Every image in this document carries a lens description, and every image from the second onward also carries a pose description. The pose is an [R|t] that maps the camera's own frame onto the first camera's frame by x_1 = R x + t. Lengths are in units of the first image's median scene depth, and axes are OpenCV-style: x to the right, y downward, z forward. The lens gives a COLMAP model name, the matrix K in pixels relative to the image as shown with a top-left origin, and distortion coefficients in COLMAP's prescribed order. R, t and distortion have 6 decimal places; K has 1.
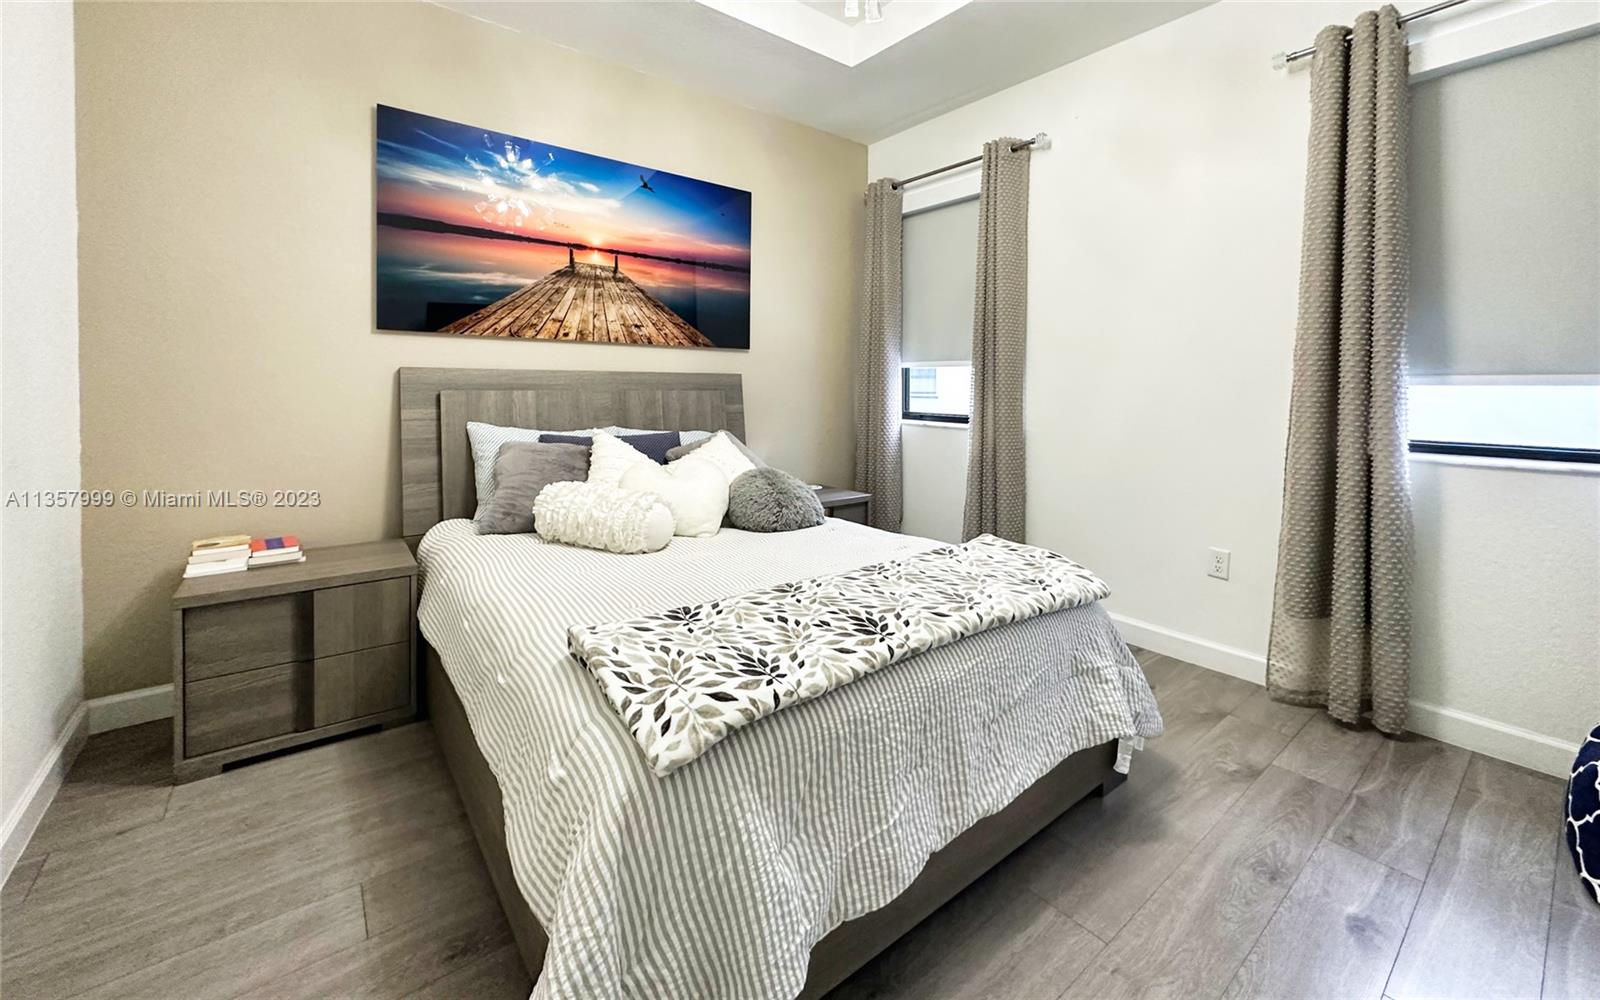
lens RADIAL K [[641.6, 0, 795.1], [0, 641.6, 400.4], [0, 0, 1]] dist [-0.001881, -0.000282]
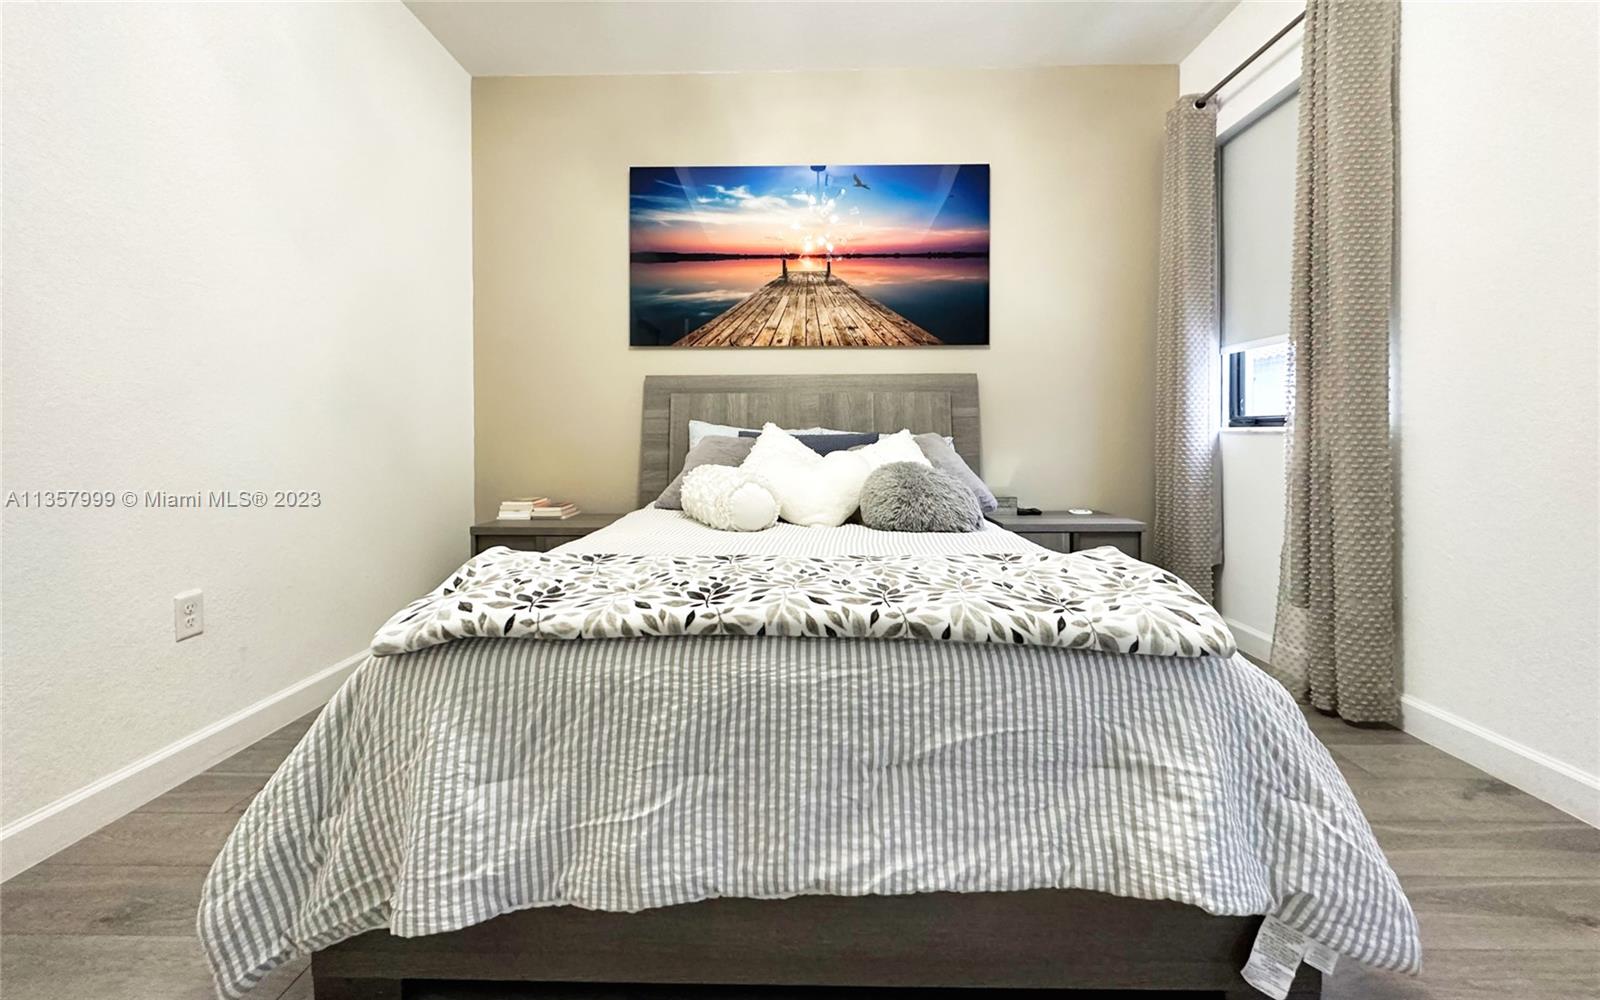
lens RADIAL K [[638.7, 0, 797.6], [0, 638.7, 444.3], [0, 0, 1]] dist [-0.000614, -0.000164]
pose [[0.772804, -0.003536, -0.634635, 0.333194], [-0.005532, 0.999909, -0.012307, 0.080503], [0.634621, 0.013021, 0.772714, 0.204352]]
